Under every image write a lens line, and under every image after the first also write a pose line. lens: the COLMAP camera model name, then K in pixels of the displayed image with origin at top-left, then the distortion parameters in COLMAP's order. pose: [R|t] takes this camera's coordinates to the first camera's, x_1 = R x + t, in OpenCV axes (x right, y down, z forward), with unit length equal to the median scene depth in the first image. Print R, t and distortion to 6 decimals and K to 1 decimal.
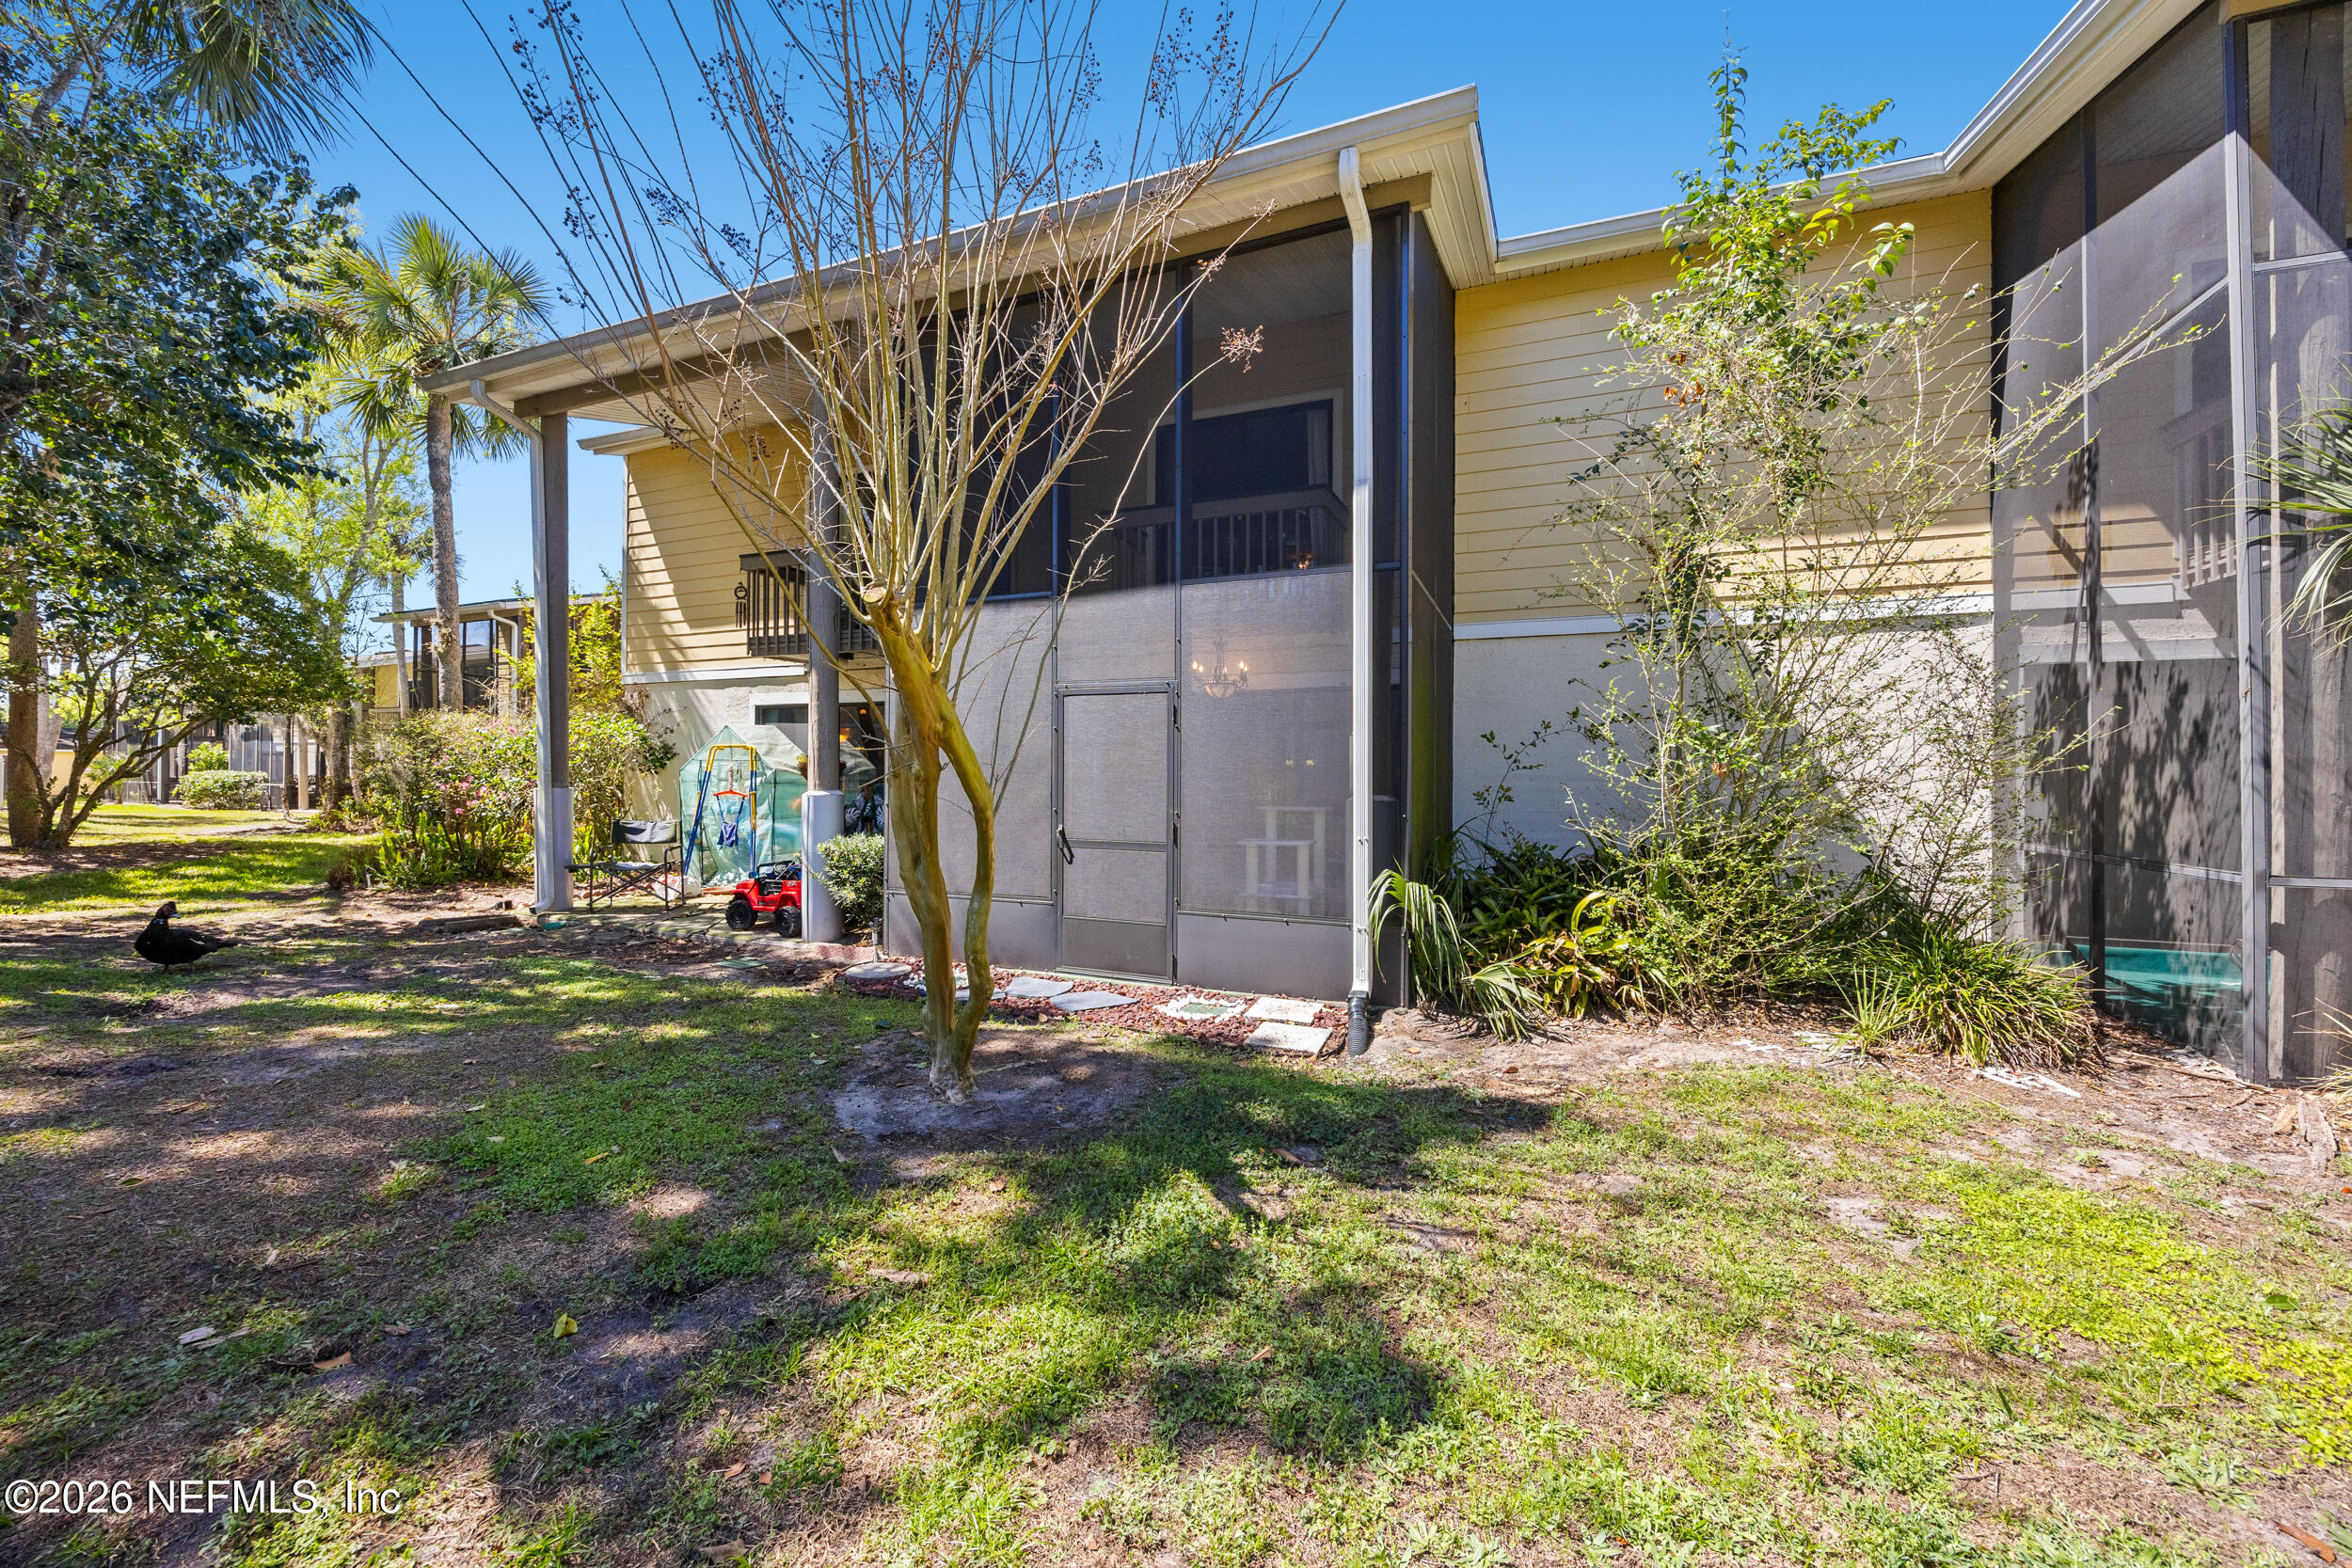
lens RADIAL K [[889.1, 0, 1174.6], [0, 889.1, 769.5], [0, 0, 1]] dist [-0.002984, 0.000018]
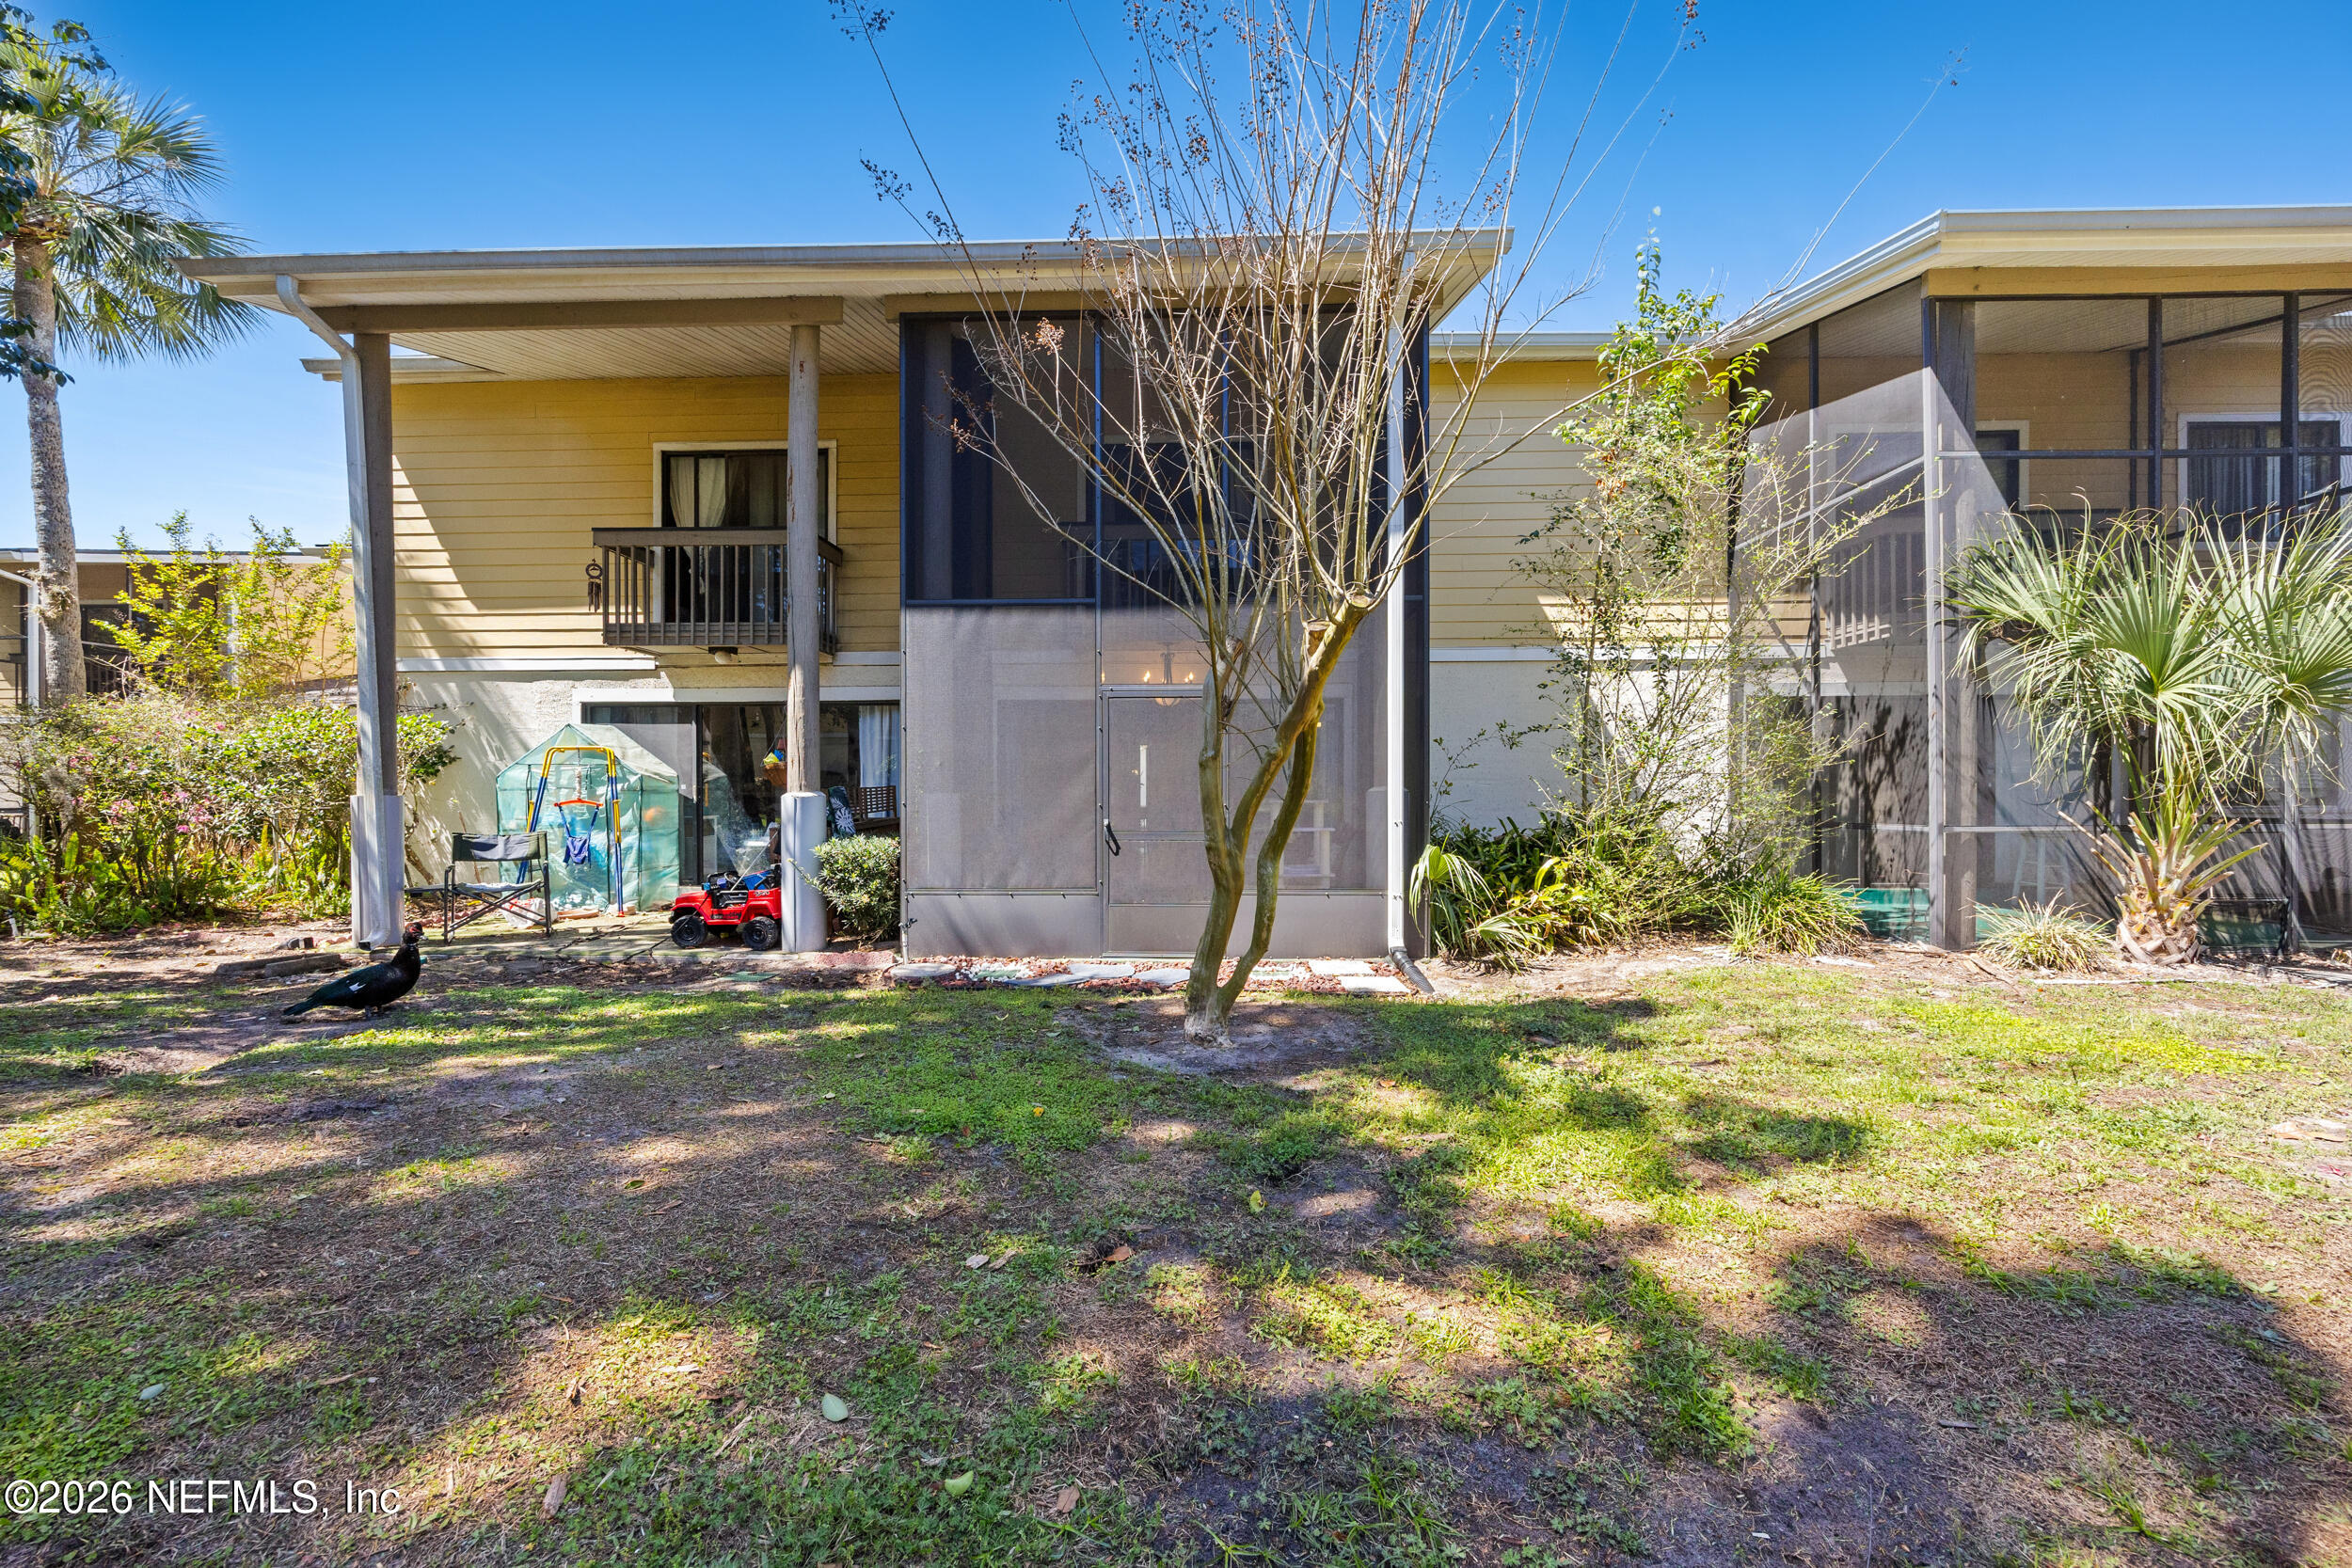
lens RADIAL K [[889.1, 0, 1181.0], [0, 889.1, 791.1], [0, 0, 1]] dist [-0.002984, 0.000018]
pose [[0.935115, -0.007172, 0.354271, -0.527939], [0.005955, 0.999972, 0.004525, 0.031445], [-0.354293, -0.002122, 0.935132, -0.031092]]
